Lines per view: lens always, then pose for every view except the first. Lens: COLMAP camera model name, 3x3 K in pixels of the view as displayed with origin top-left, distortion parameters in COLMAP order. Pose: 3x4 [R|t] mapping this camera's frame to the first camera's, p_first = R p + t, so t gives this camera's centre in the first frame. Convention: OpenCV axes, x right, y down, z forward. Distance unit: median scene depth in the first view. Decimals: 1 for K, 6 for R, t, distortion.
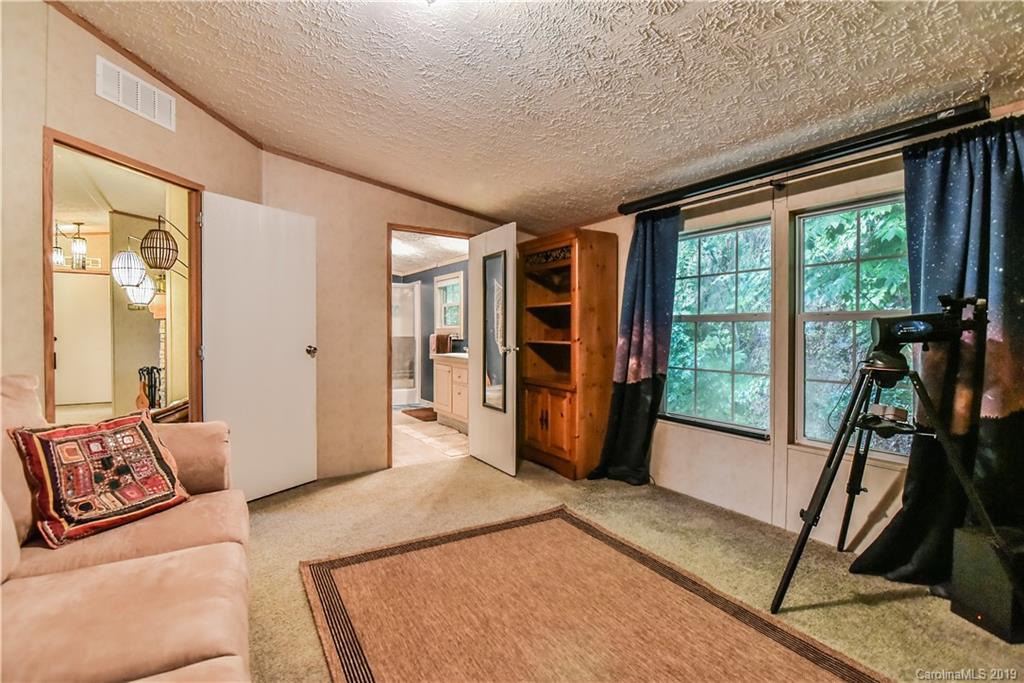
lens RADIAL K [[481.1, 0, 527.1], [0, 481.1, 338.6], [0, 0, 1]] dist [-0.018460, 0.000377]
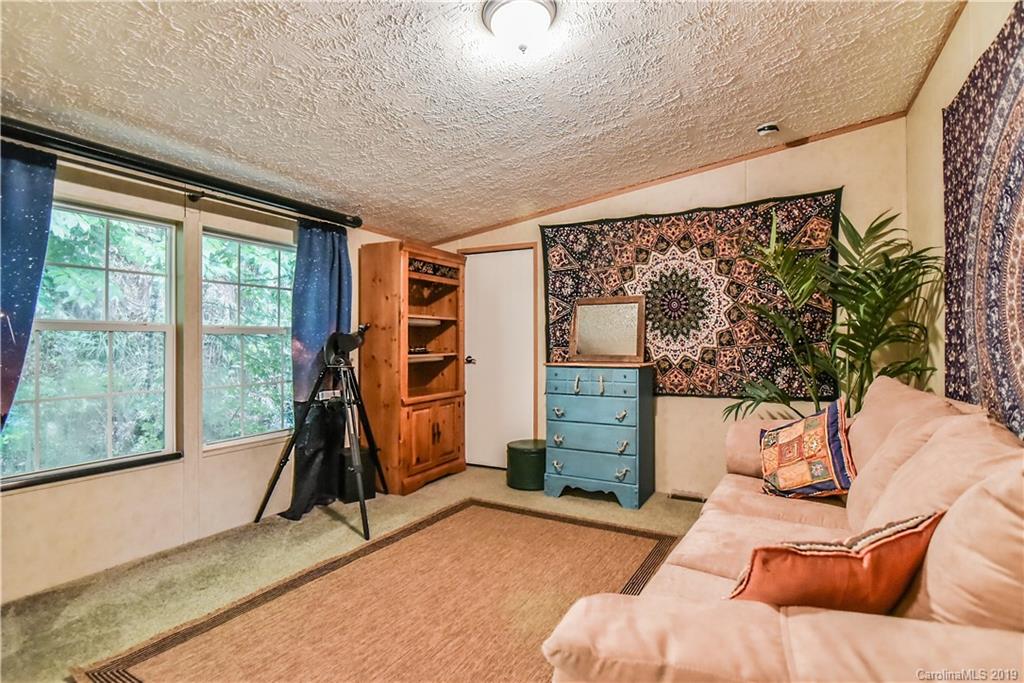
lens RADIAL K [[481.1, 0, 527.1], [0, 481.1, 338.6], [0, 0, 1]] dist [-0.018460, 0.000377]
pose [[-0.472144, 0.002429, 0.881518, -0.709974], [0.014064, 0.999890, 0.004777, -0.020241], [-0.881409, 0.014653, -0.472127, 0.906153]]
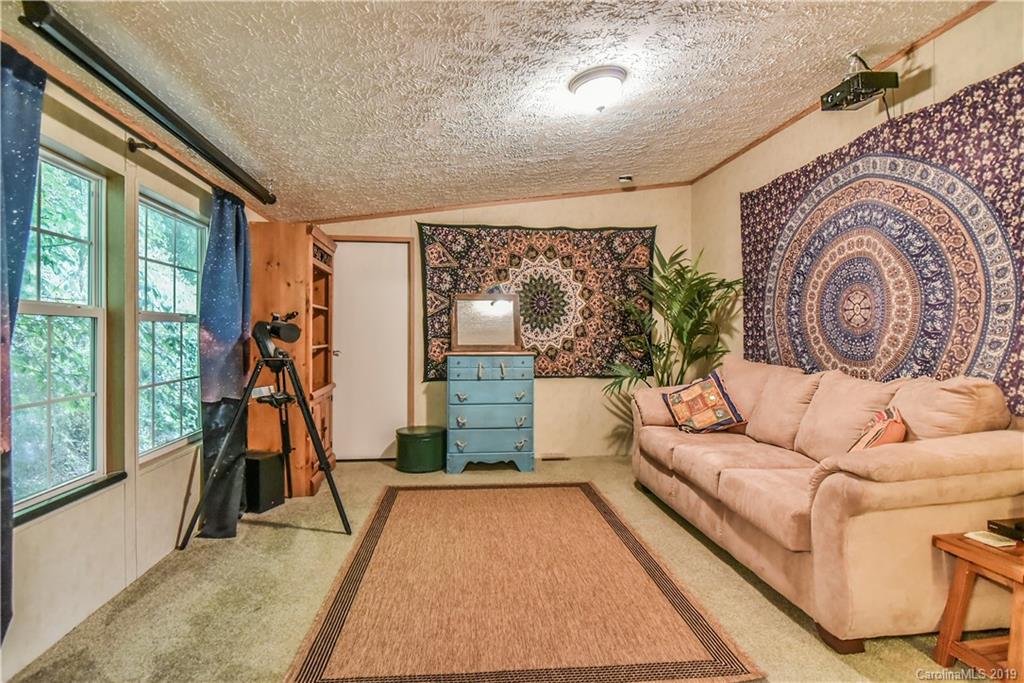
lens RADIAL K [[499.4, 0, 478.2], [0, 499.4, 338.3], [0, 0, 1]] dist [-0.015924, 0.000058]
pose [[-0.865223, -0.009880, 0.501291, -0.388862], [0.002497, 0.999709, 0.024013, -0.024700], [-0.501382, 0.022029, -0.864946, 1.498502]]
